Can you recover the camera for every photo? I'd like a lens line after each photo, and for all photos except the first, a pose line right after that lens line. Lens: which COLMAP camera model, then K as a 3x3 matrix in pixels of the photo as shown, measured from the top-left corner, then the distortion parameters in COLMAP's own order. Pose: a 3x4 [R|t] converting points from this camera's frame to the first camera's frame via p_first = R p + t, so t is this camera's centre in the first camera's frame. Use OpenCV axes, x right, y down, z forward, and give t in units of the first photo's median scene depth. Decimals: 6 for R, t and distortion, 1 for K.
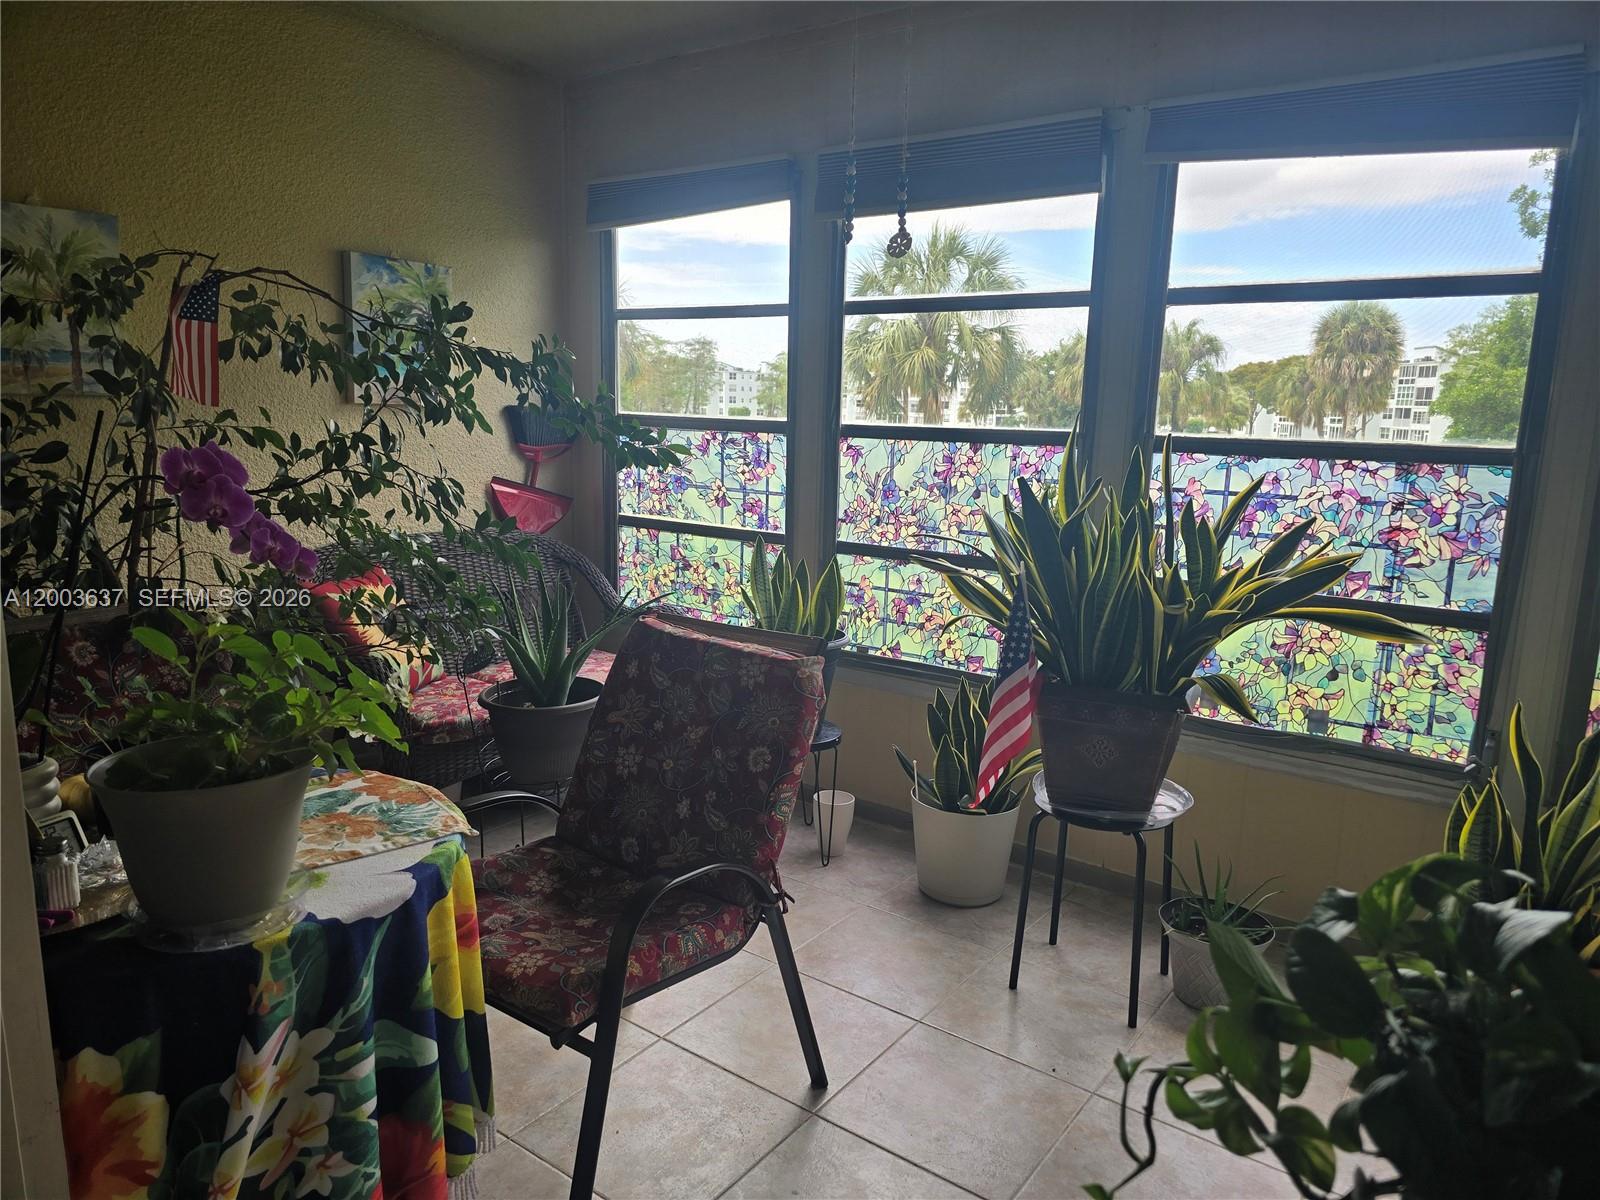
lens RADIAL K [[1067.3, 0, 802.4], [0, 1067.3, 594.4], [0, 0, 1]] dist [-0.005271, -0.003976]
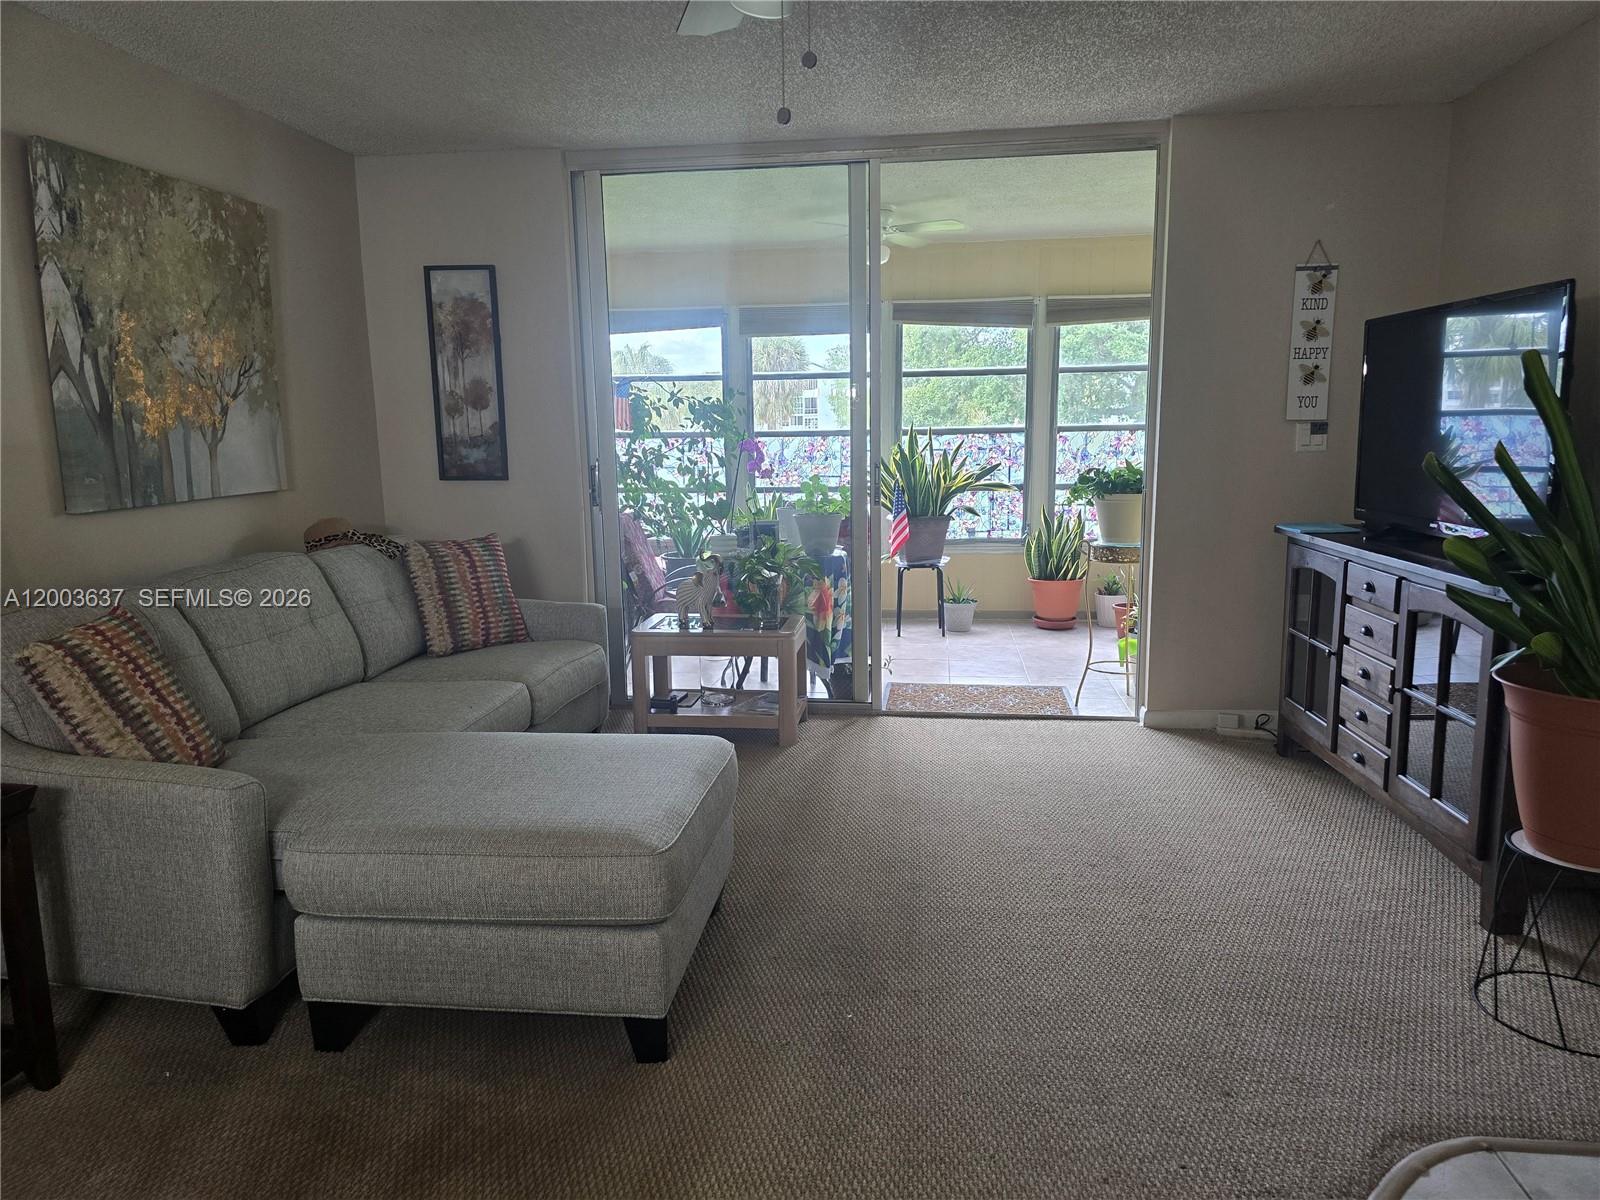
lens RADIAL K [[1067.3, 0, 797.4], [0, 1067.3, 600.5], [0, 0, 1]] dist [-0.005271, -0.003976]
pose [[0.864302, -0.118949, 0.488706, -1.292761], [0.124898, 0.991957, 0.020549, 0.189527], [-0.487220, 0.043278, 0.872206, -1.177641]]
